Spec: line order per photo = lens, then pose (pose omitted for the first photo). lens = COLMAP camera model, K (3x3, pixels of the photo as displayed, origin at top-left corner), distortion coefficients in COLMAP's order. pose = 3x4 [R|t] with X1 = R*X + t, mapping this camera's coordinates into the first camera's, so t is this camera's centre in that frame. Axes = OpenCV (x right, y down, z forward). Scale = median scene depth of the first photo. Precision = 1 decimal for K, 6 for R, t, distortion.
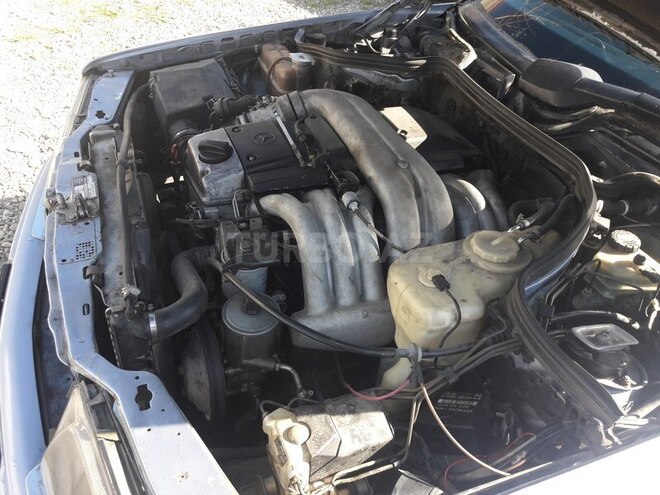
lens RADIAL K [[543.4, 0, 333.2], [0, 543.4, 245.5], [0, 0, 1]] dist [0.033490, -0.054122]
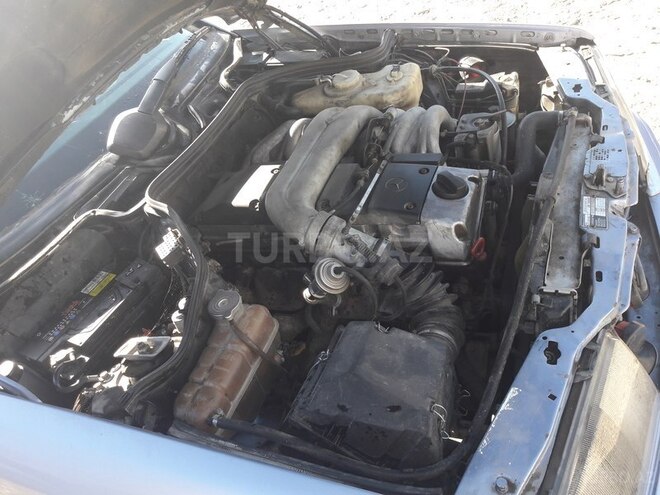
lens RADIAL K [[543.4, 0, 333.4], [0, 543.4, 248.9], [0, 0, 1]] dist [0.033490, -0.054122]
pose [[-0.742882, -0.362455, 0.562808, -0.626335], [0.553829, 0.139491, 0.820863, -1.032954], [-0.376033, 0.921503, 0.097113, 1.057638]]
